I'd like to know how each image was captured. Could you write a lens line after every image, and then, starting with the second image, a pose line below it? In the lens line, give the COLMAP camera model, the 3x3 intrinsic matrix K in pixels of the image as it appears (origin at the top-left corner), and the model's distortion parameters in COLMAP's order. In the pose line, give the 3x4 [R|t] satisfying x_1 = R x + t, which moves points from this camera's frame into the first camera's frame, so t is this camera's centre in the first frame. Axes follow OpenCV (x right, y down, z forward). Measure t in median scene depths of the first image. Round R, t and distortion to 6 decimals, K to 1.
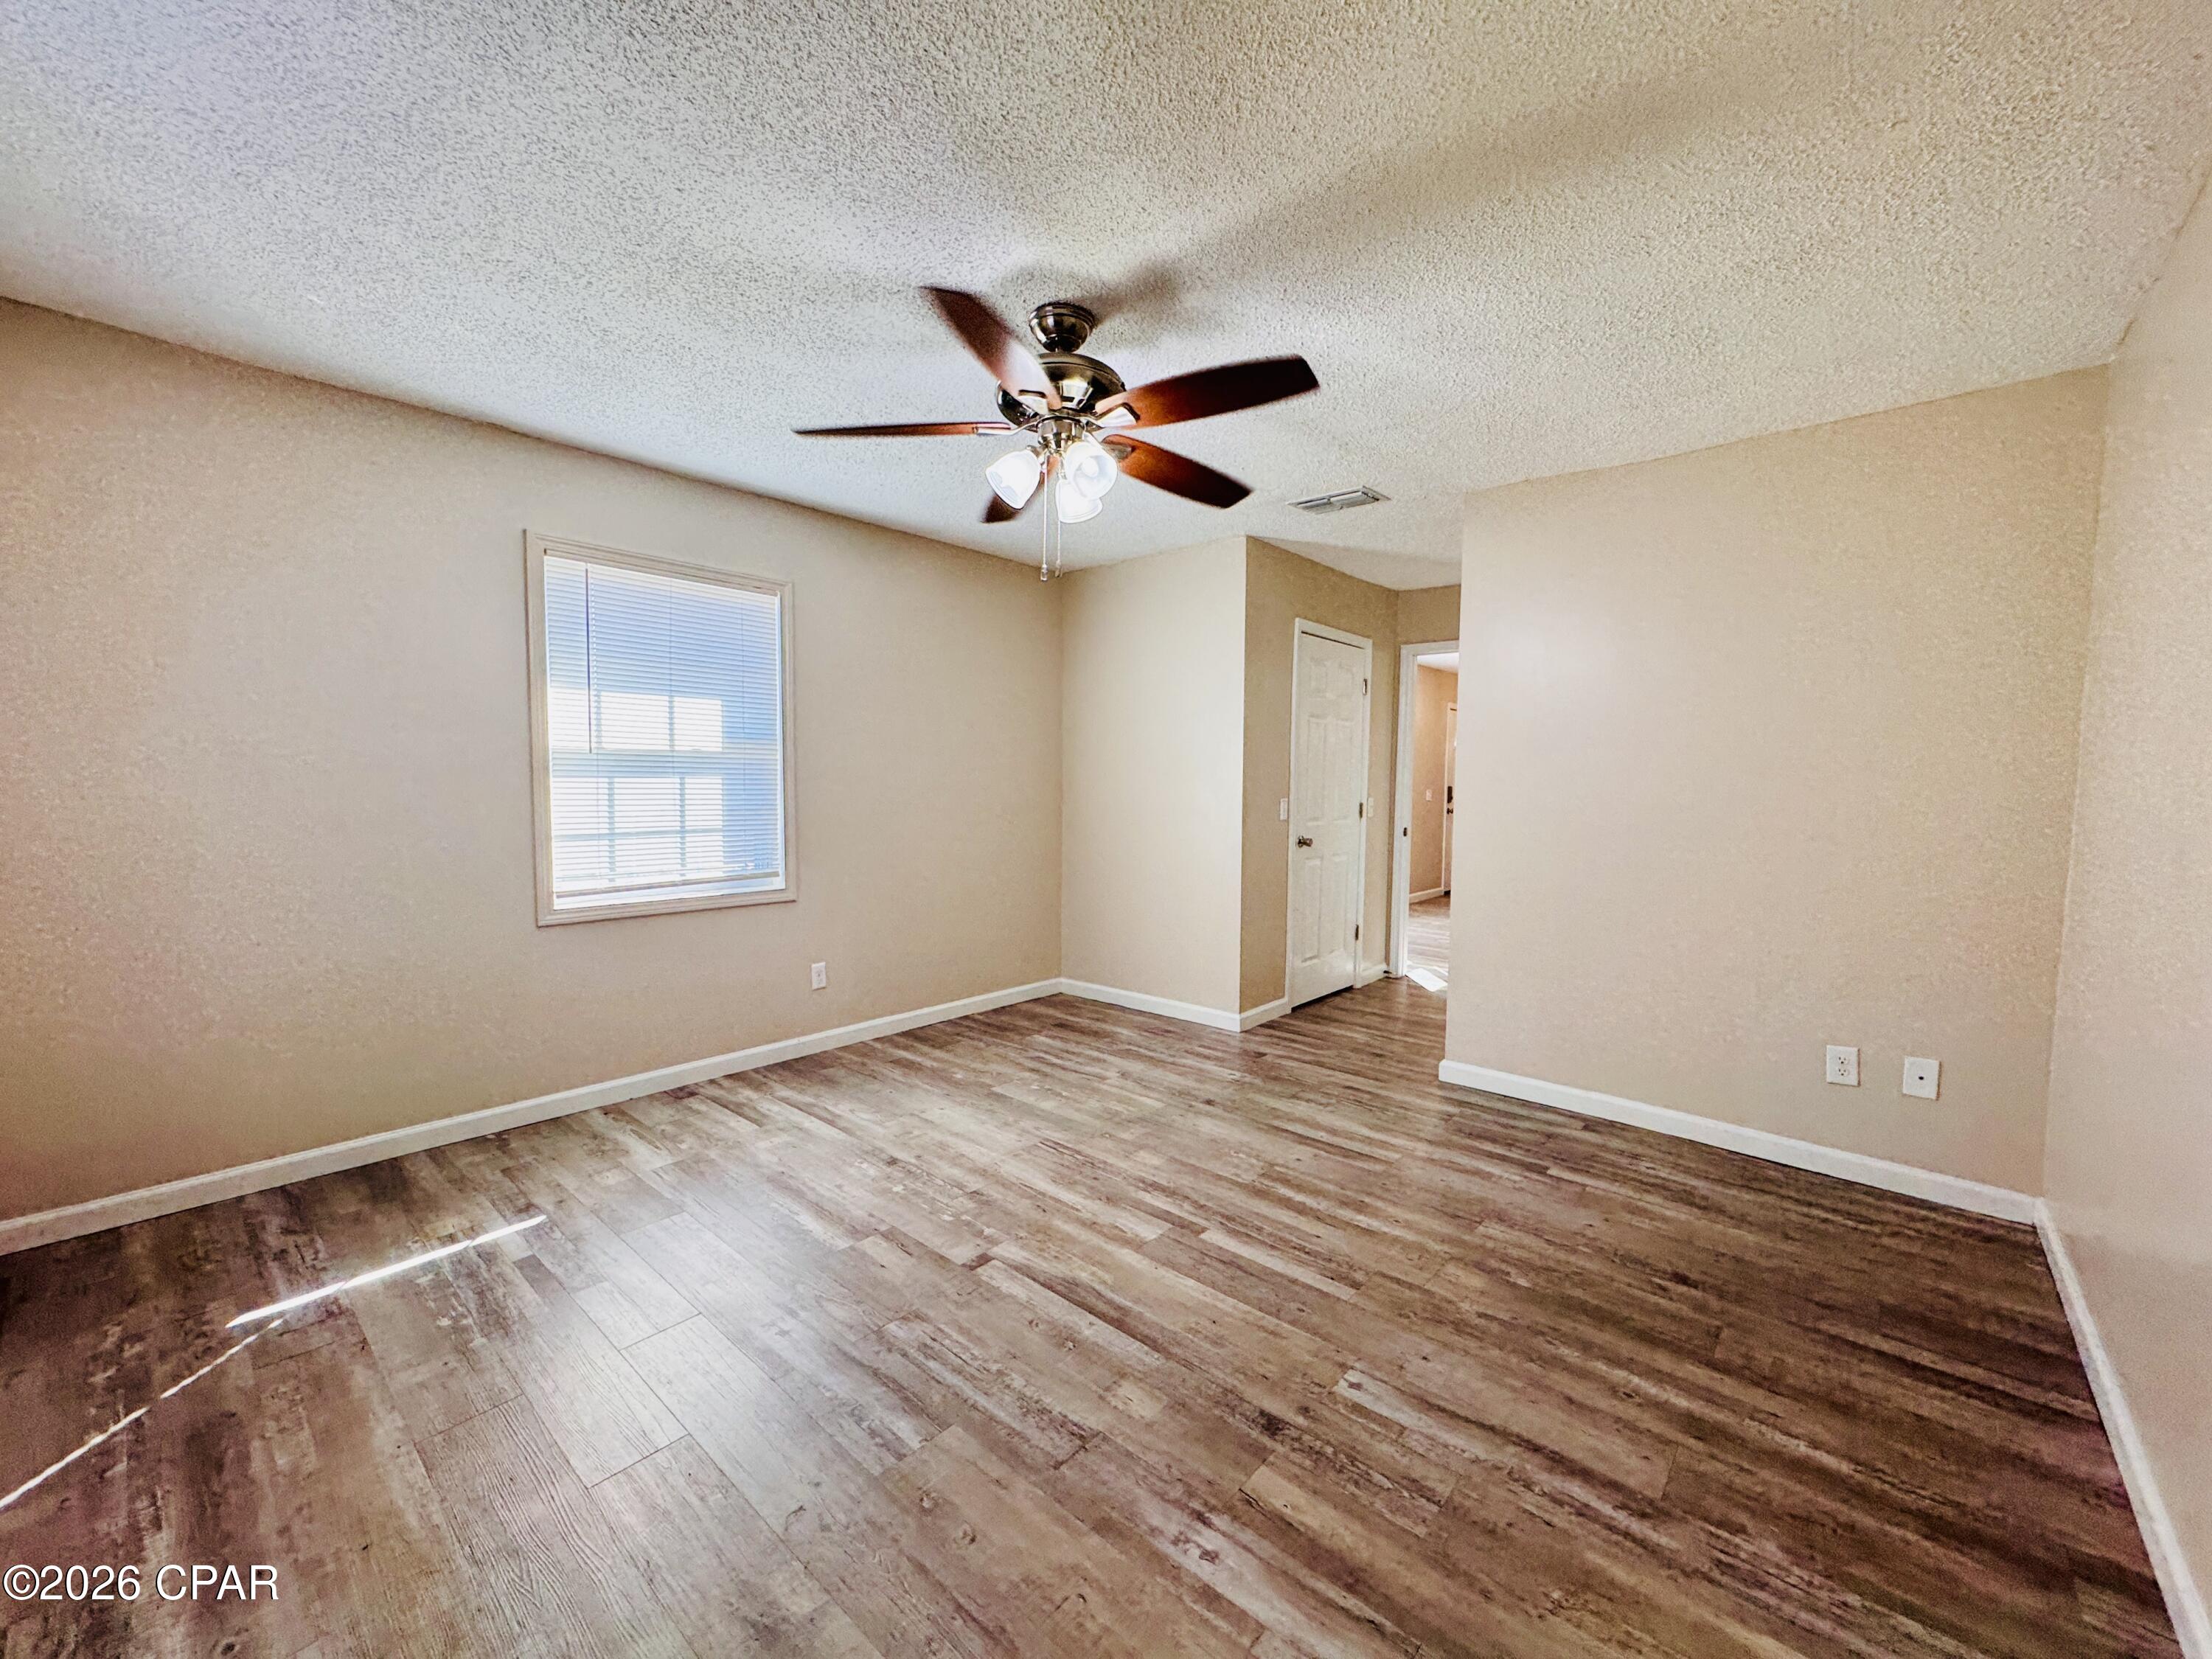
lens RADIAL K [[879.9, 0, 1106.4], [0, 879.9, 825.2], [0, 0, 1]] dist [-0.003621, 0.000605]
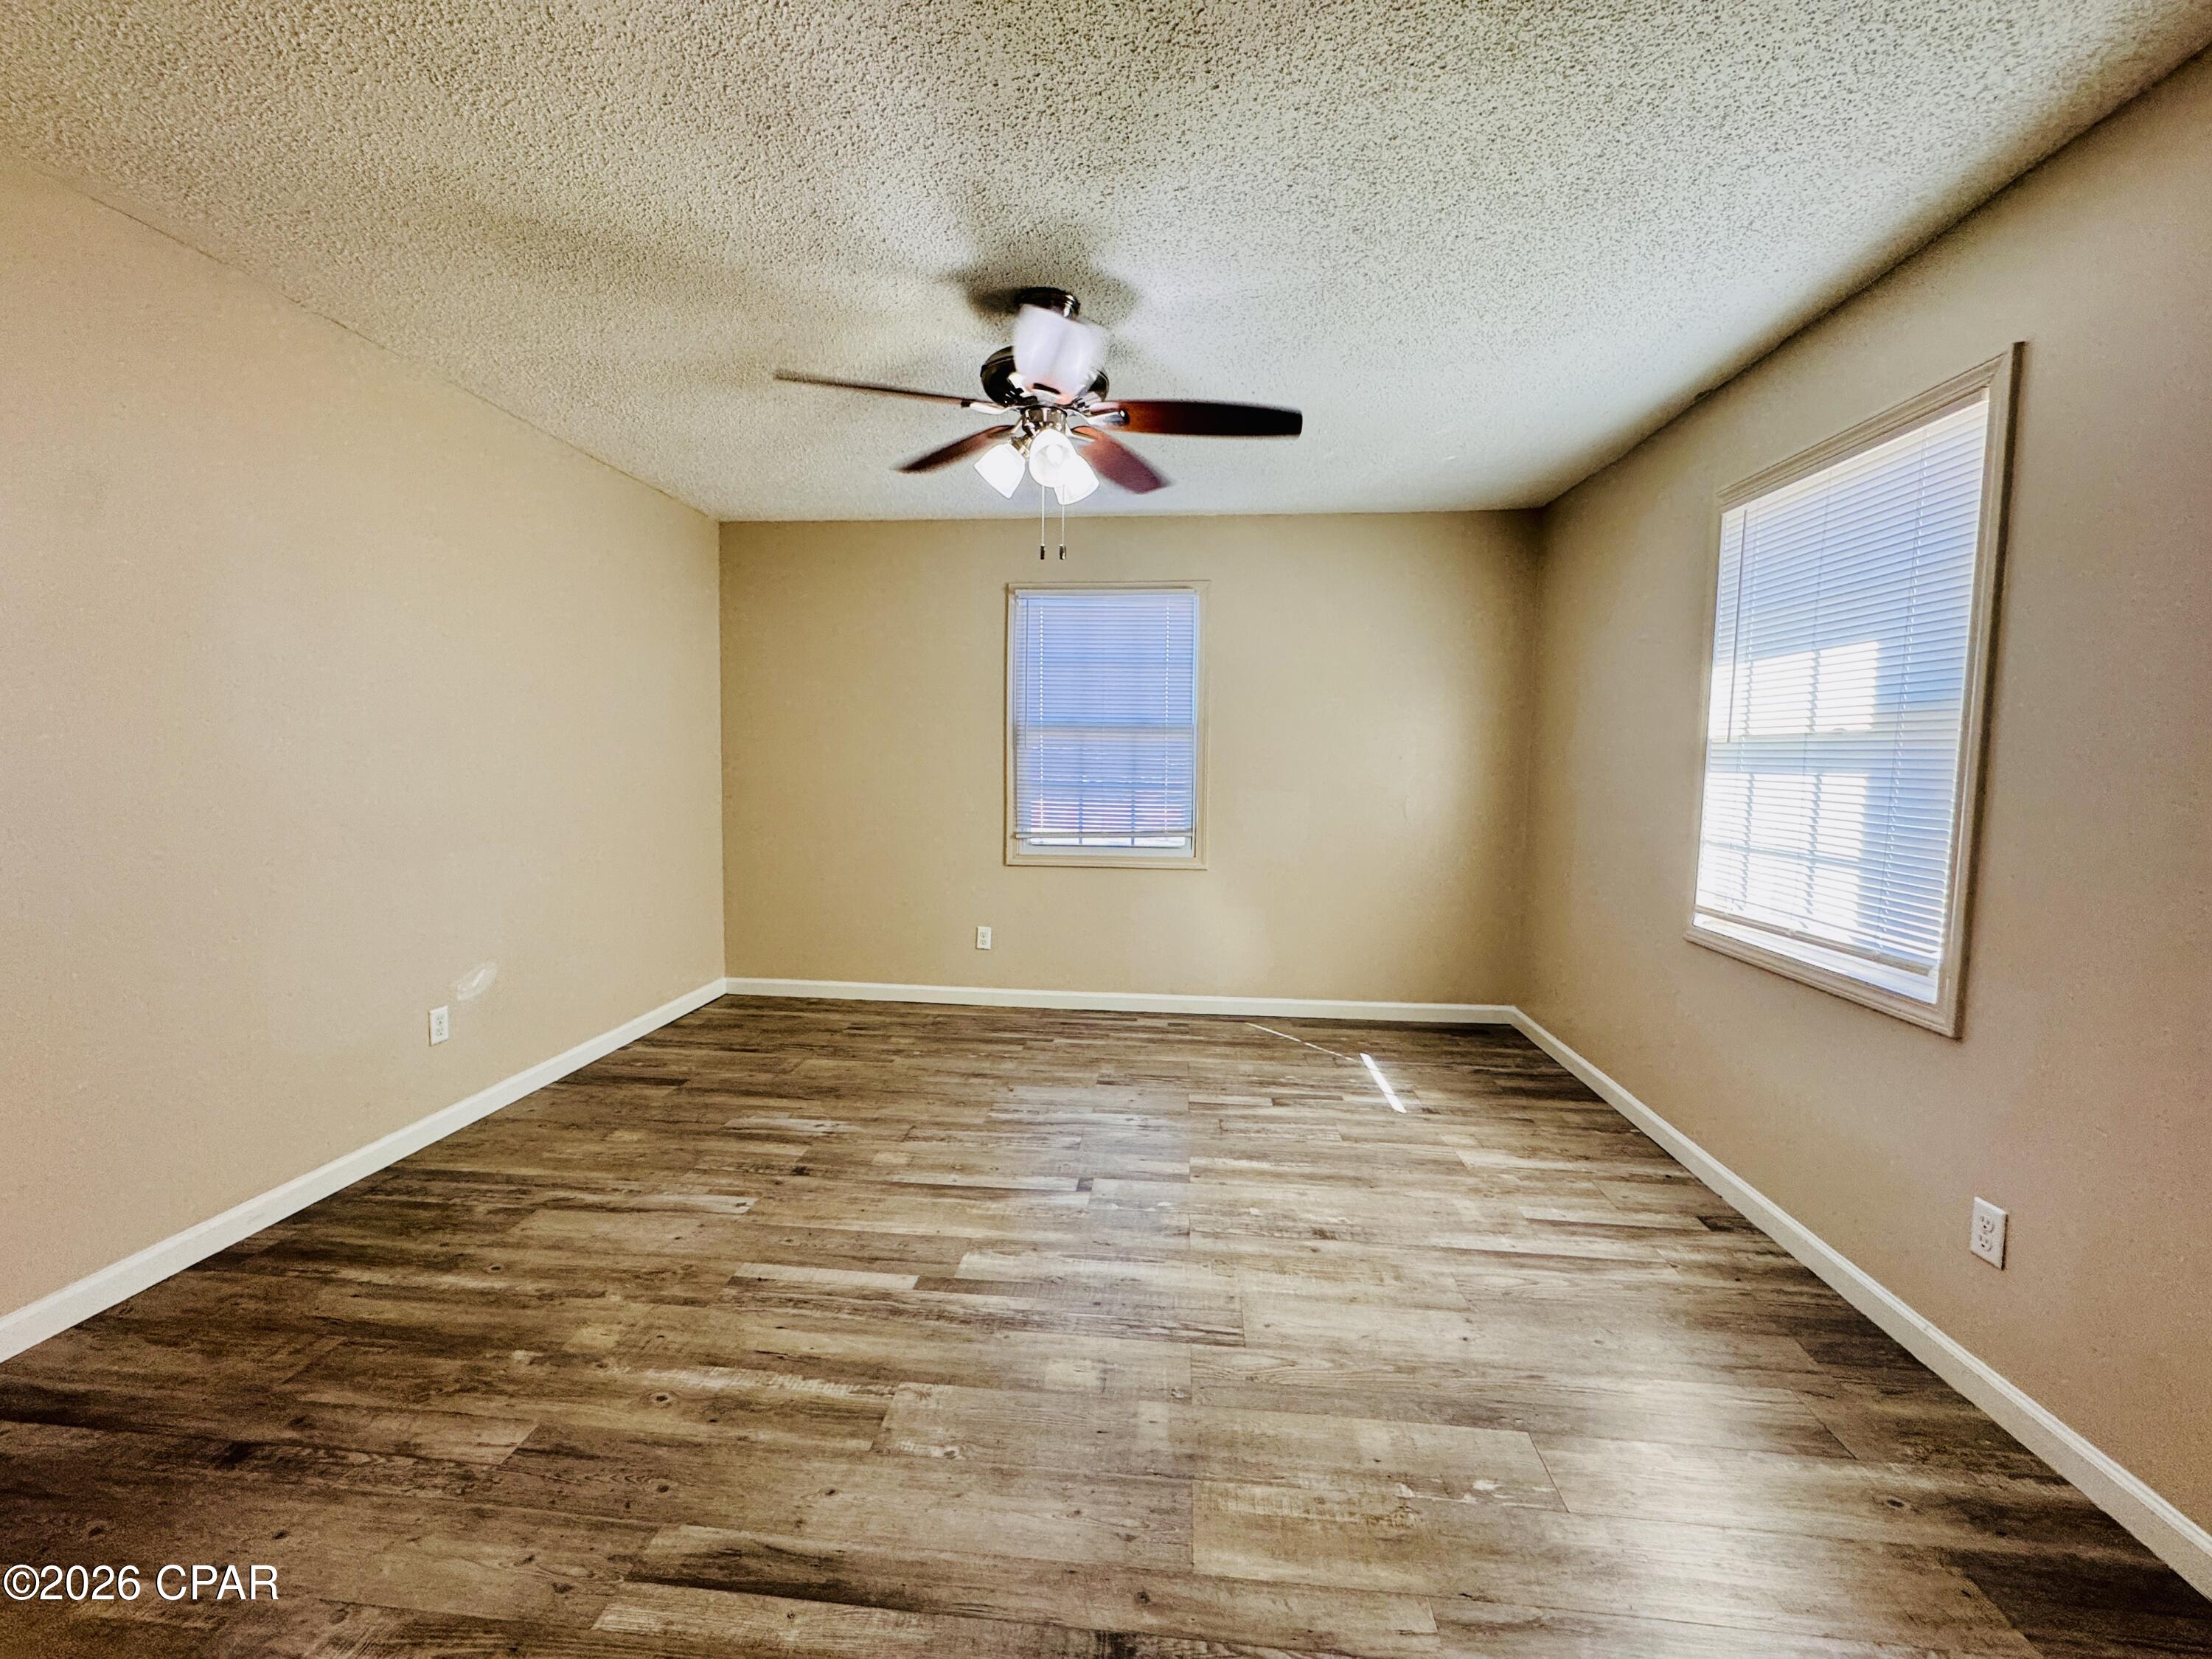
lens RADIAL K [[879.9, 0, 1102.2], [0, 879.9, 837.8], [0, 0, 1]] dist [-0.003621, 0.000605]
pose [[-0.809356, 0.029376, -0.586583, 0.452216], [-0.057908, 0.989891, 0.129473, -0.086622], [0.584456, 0.138758, -0.799473, 1.723826]]
